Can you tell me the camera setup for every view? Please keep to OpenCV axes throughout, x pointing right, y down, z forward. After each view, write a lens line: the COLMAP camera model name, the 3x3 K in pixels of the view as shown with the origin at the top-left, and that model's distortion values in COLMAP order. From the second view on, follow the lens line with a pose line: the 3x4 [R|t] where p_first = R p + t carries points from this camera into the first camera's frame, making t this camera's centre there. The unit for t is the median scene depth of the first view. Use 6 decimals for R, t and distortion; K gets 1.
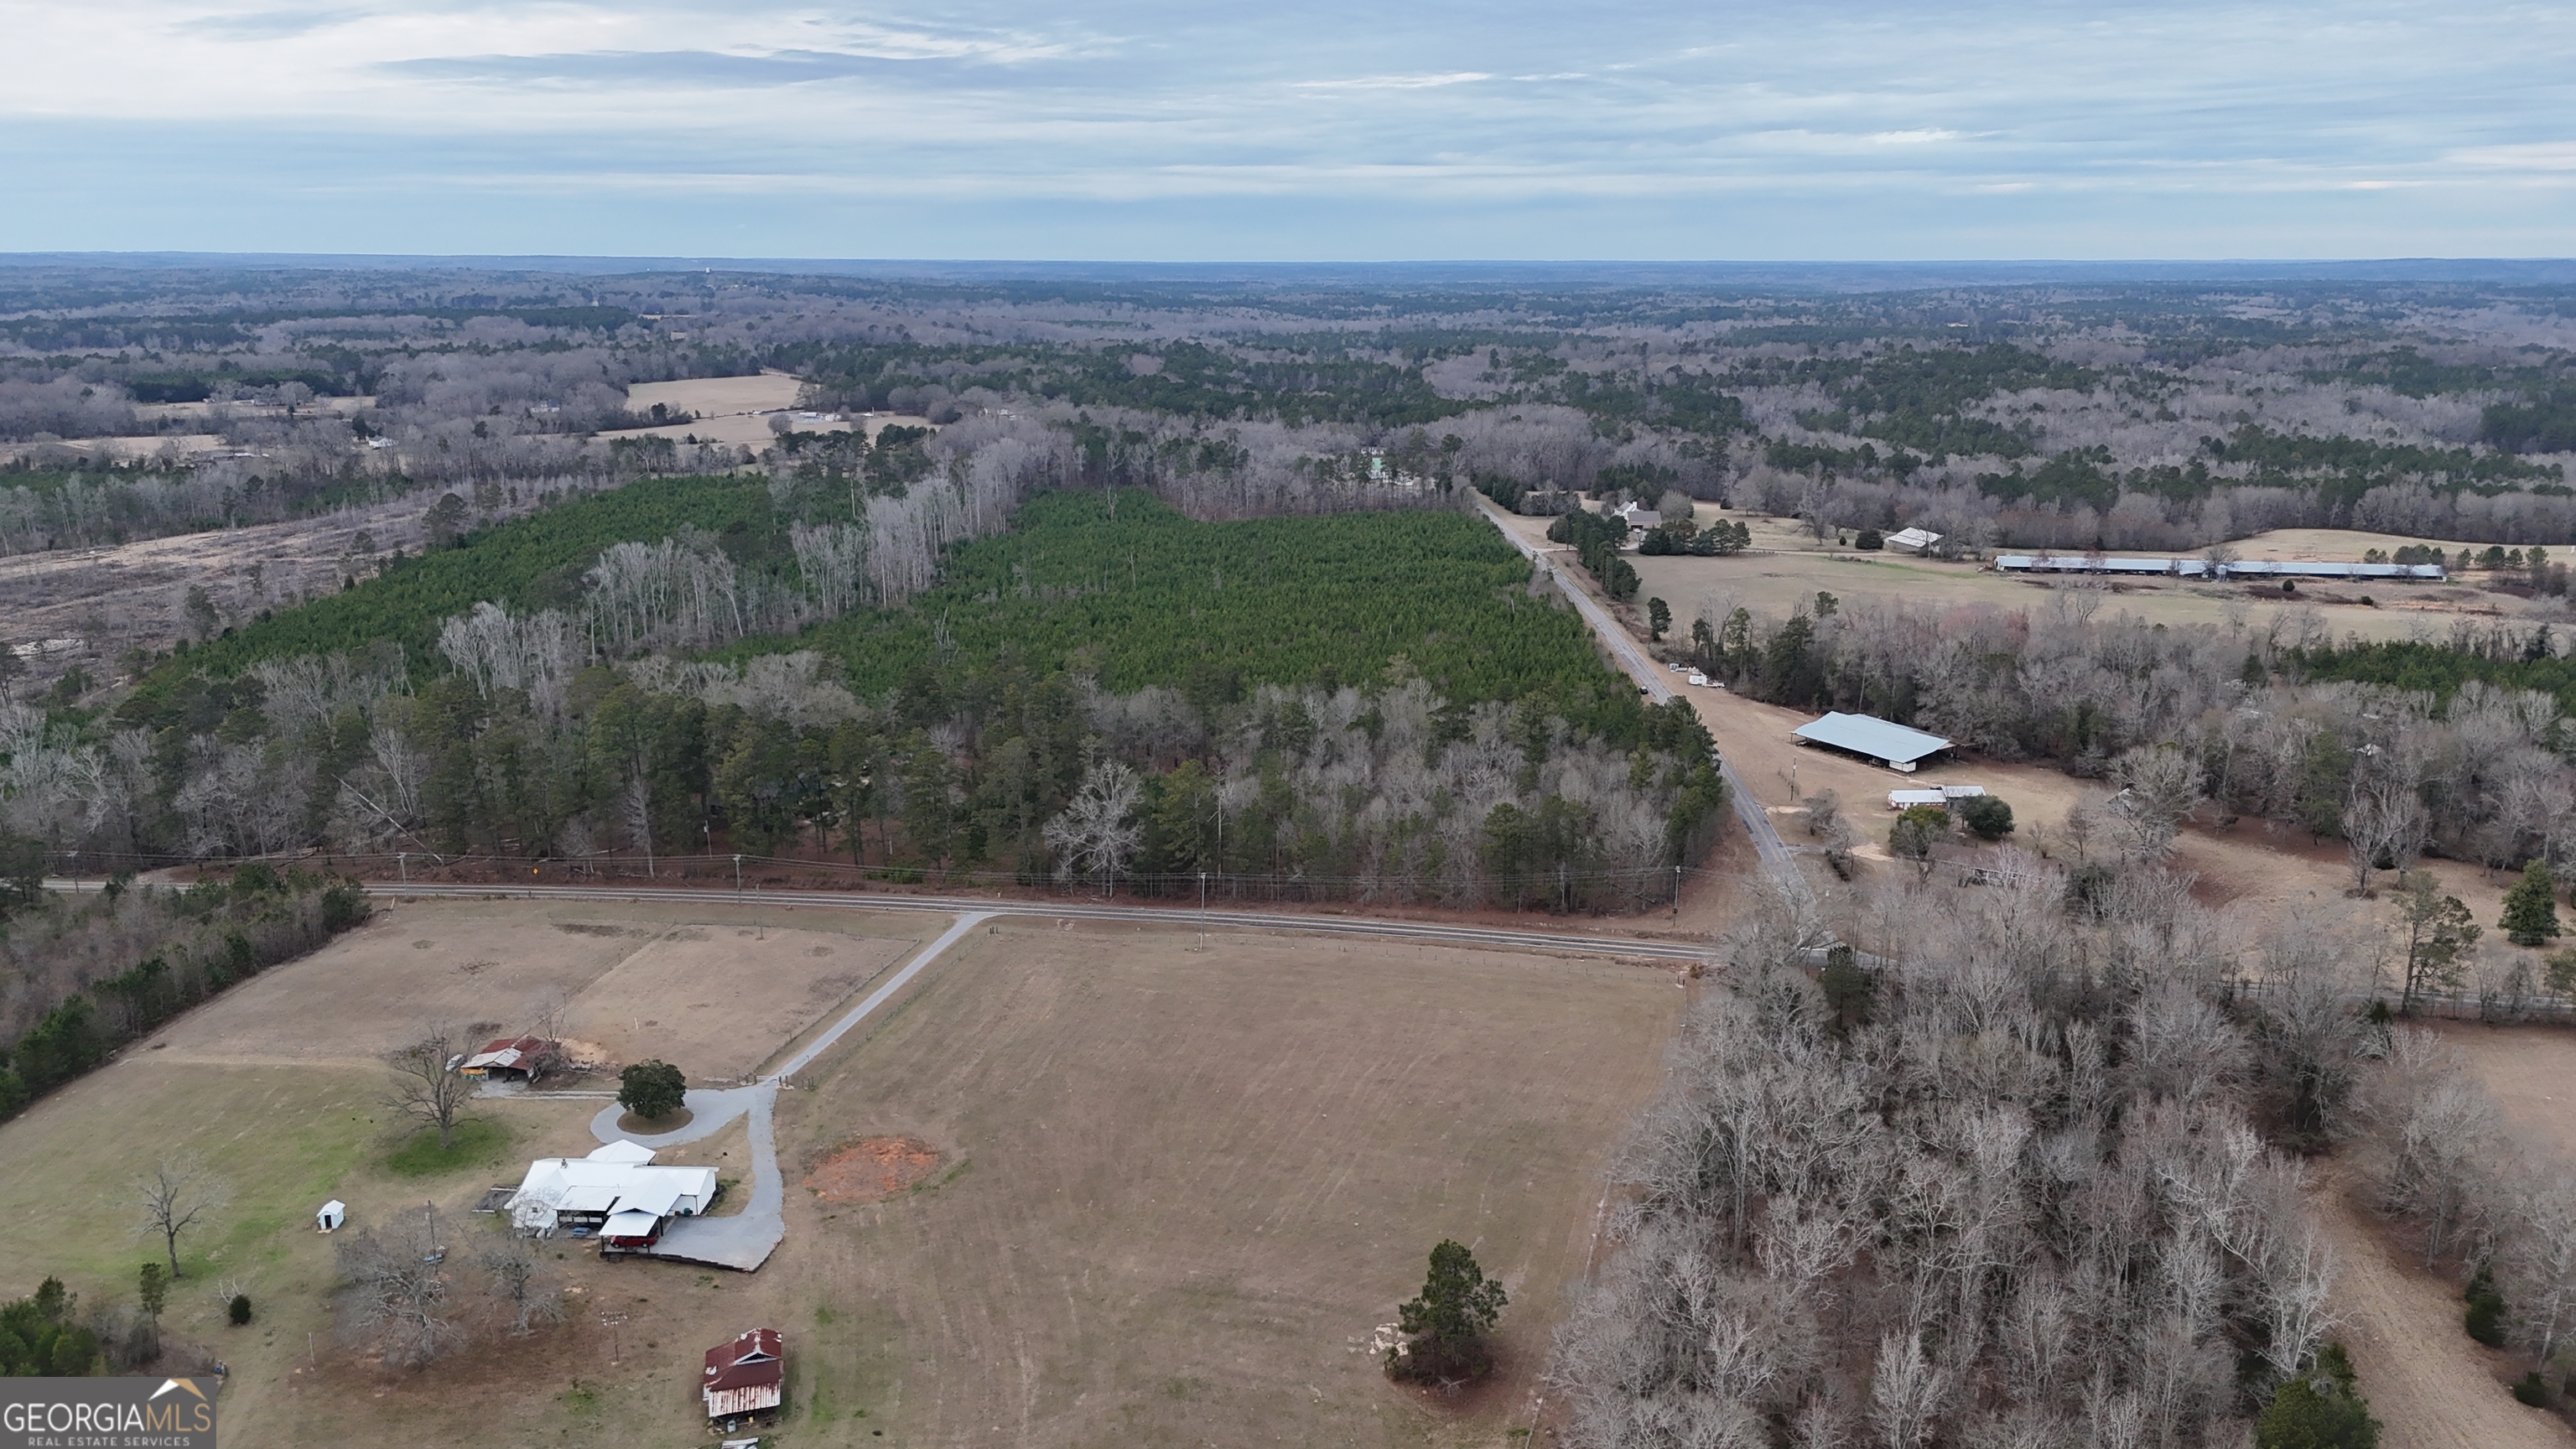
lens RADIAL K [[1894.7, 0, 1287.9], [0, 1894.7, 720.3], [0, 0, 1]] dist [0.069657, -0.063325]
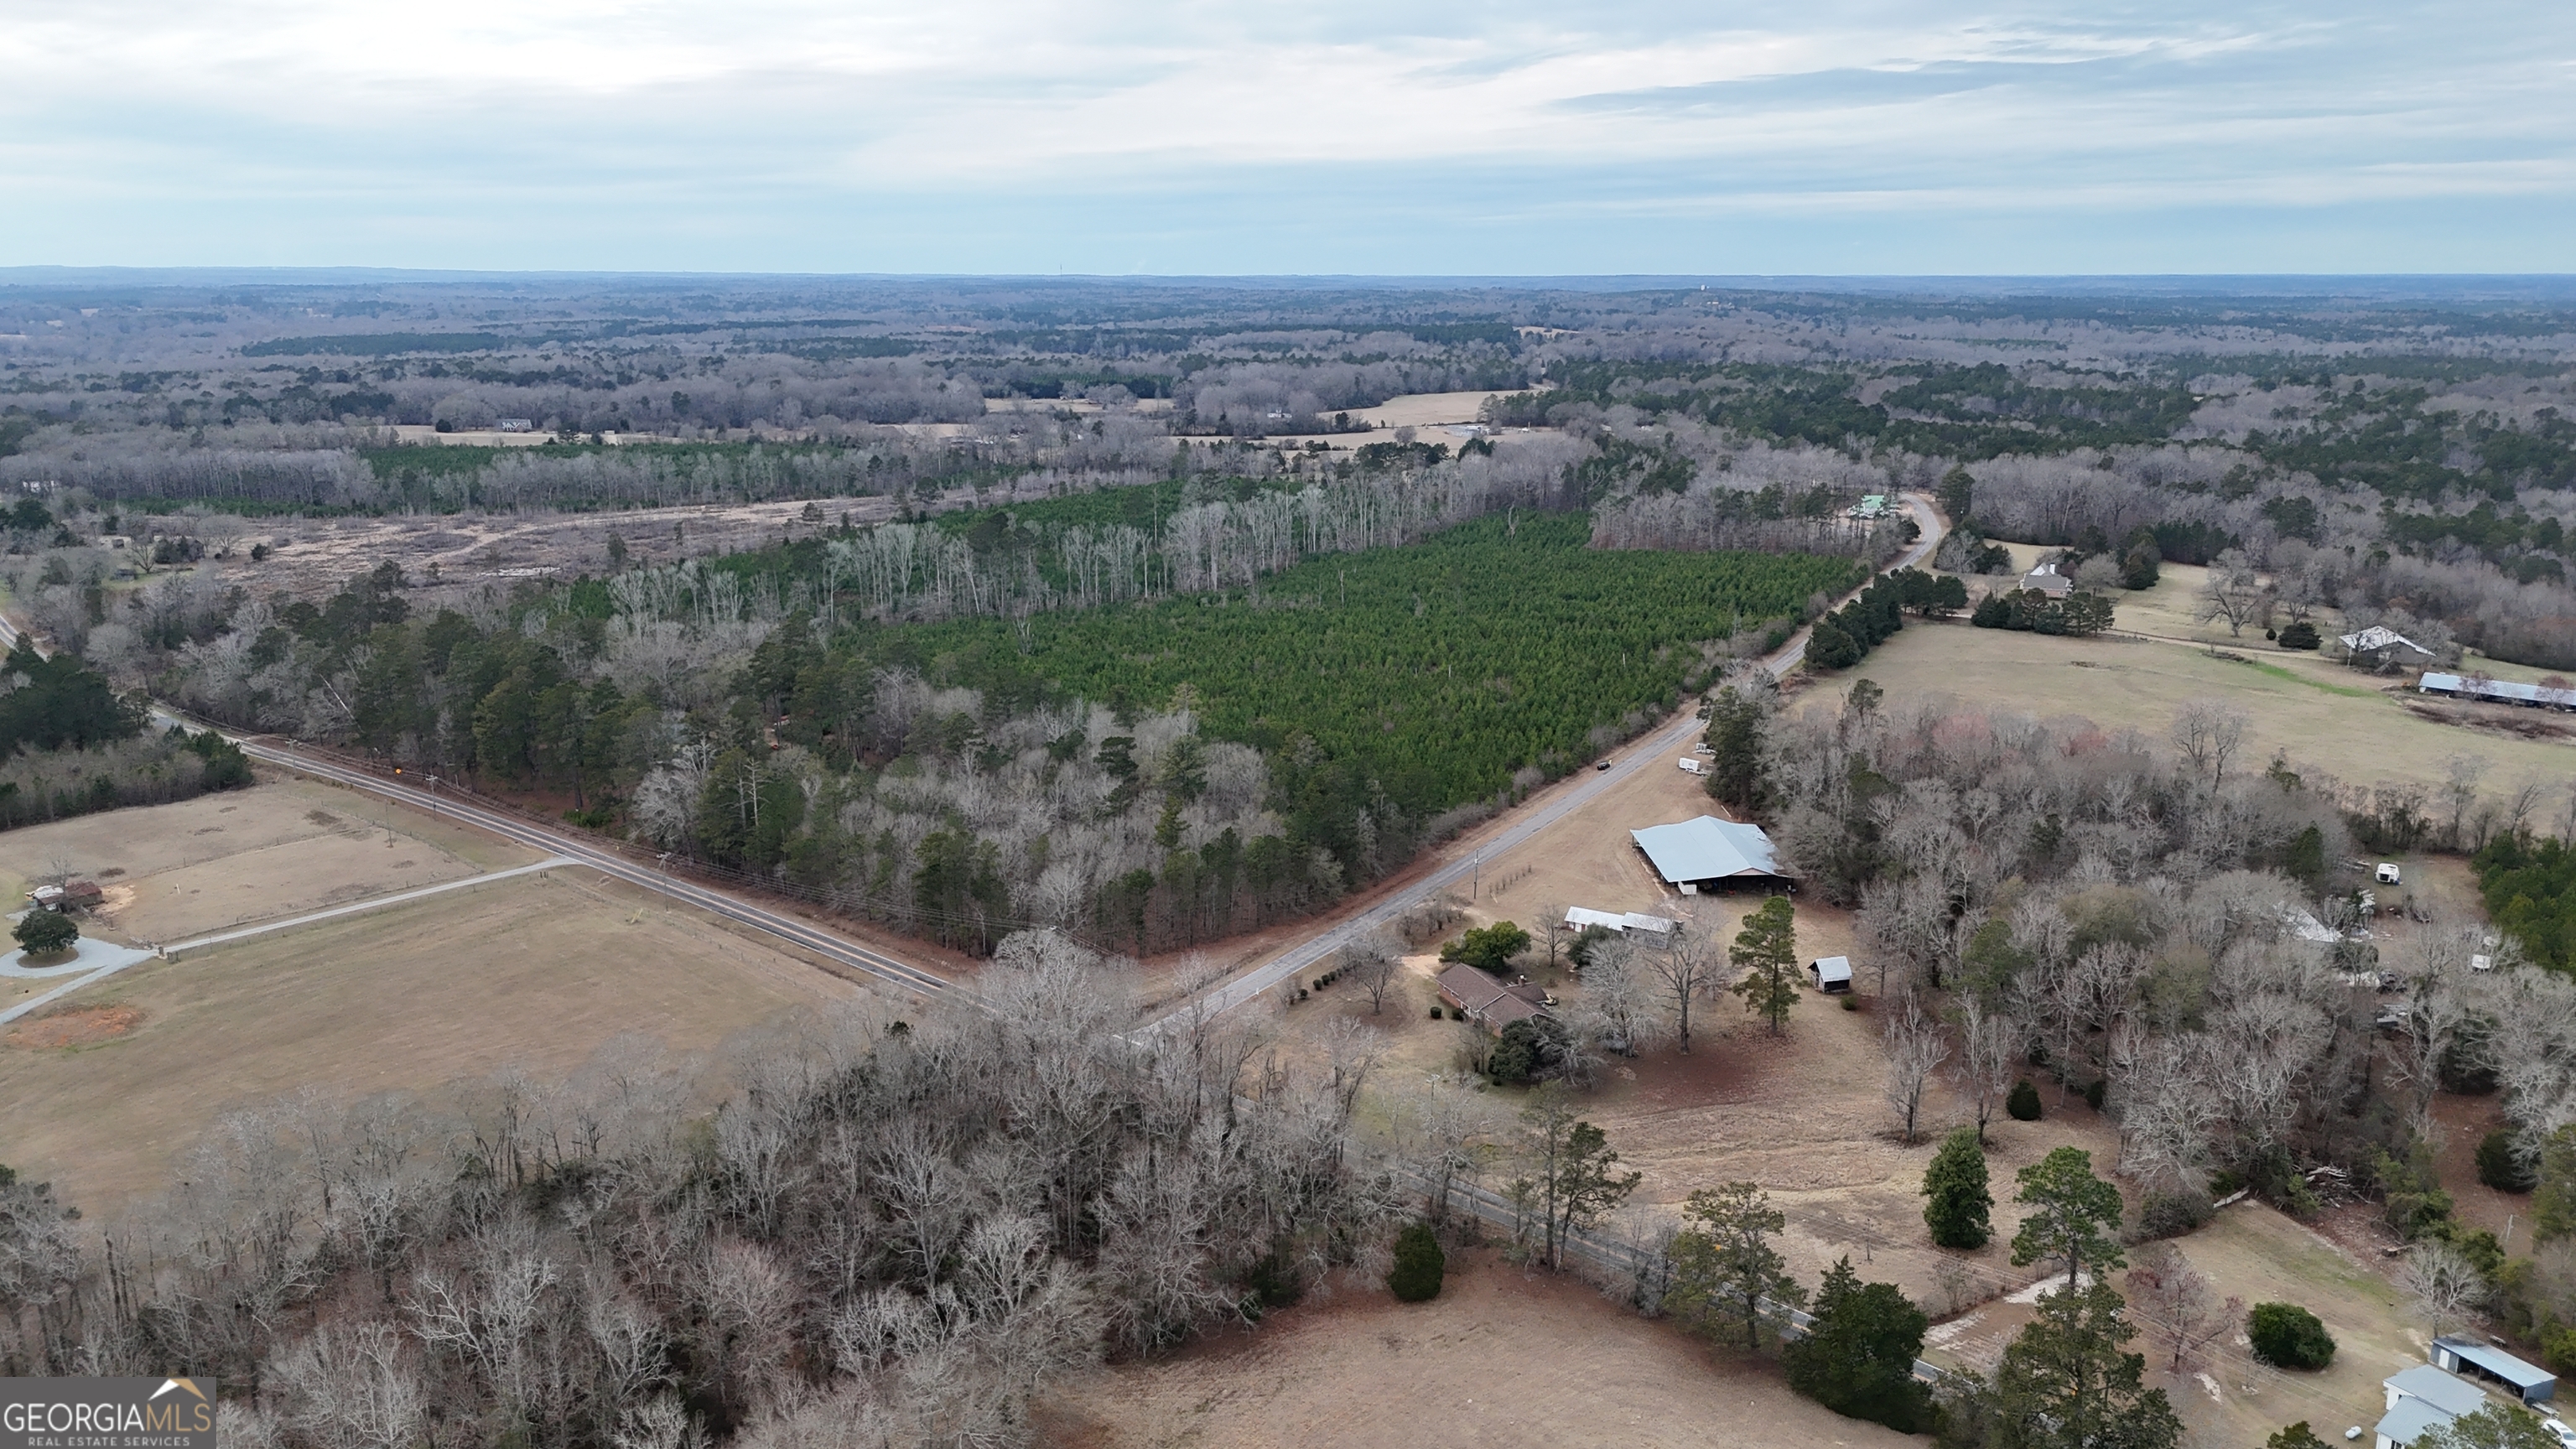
lens RADIAL K [[1894.7, 0, 1277.6], [0, 1894.7, 746.6], [0, 0, 1]] dist [0.069657, -0.063325]
pose [[0.847914, 0.129244, -0.514138, 0.476386], [-0.127113, 0.991101, 0.039509, -0.037759], [0.514669, 0.031854, 0.856797, 0.164567]]
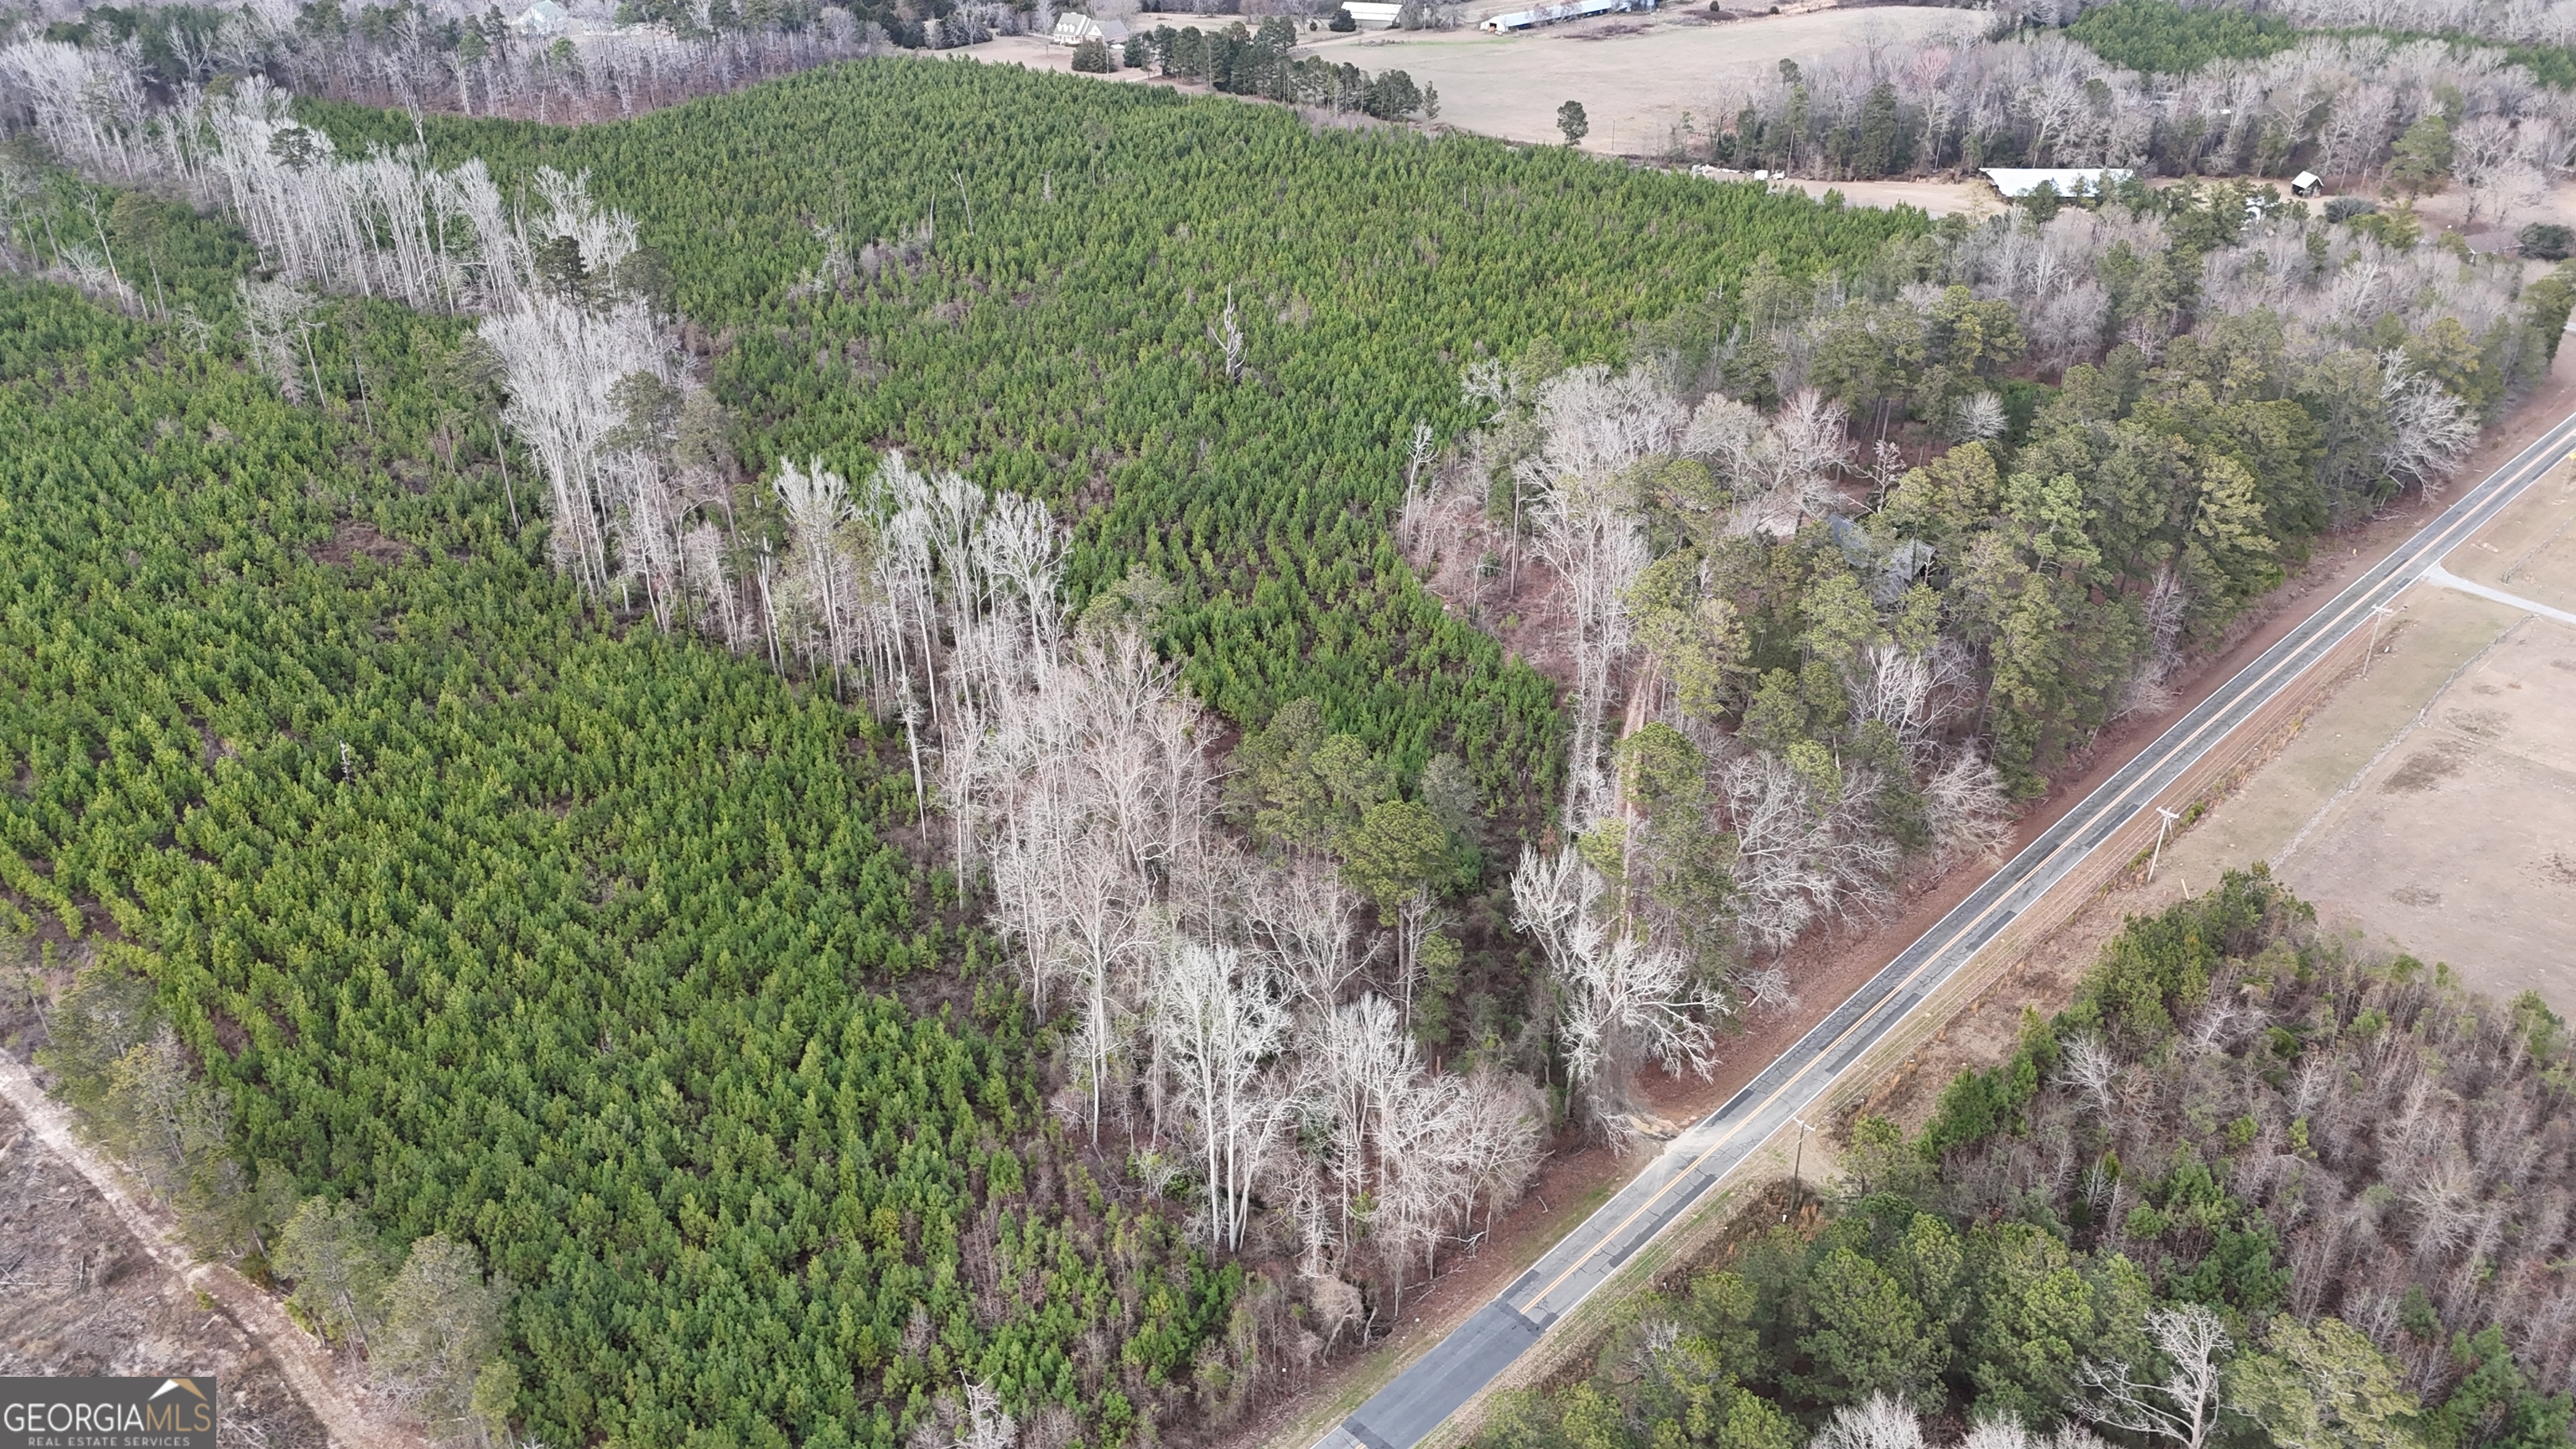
lens RADIAL K [[1894.7, 0, 1282.7], [0, 1894.7, 722.3], [0, 0, 1]] dist [0.069657, -0.063325]
pose [[0.598725, -0.389235, 0.700018, -0.662789], [0.201308, 0.919052, 0.338847, -0.134358], [-0.775244, -0.061957, 0.628616, 0.547606]]
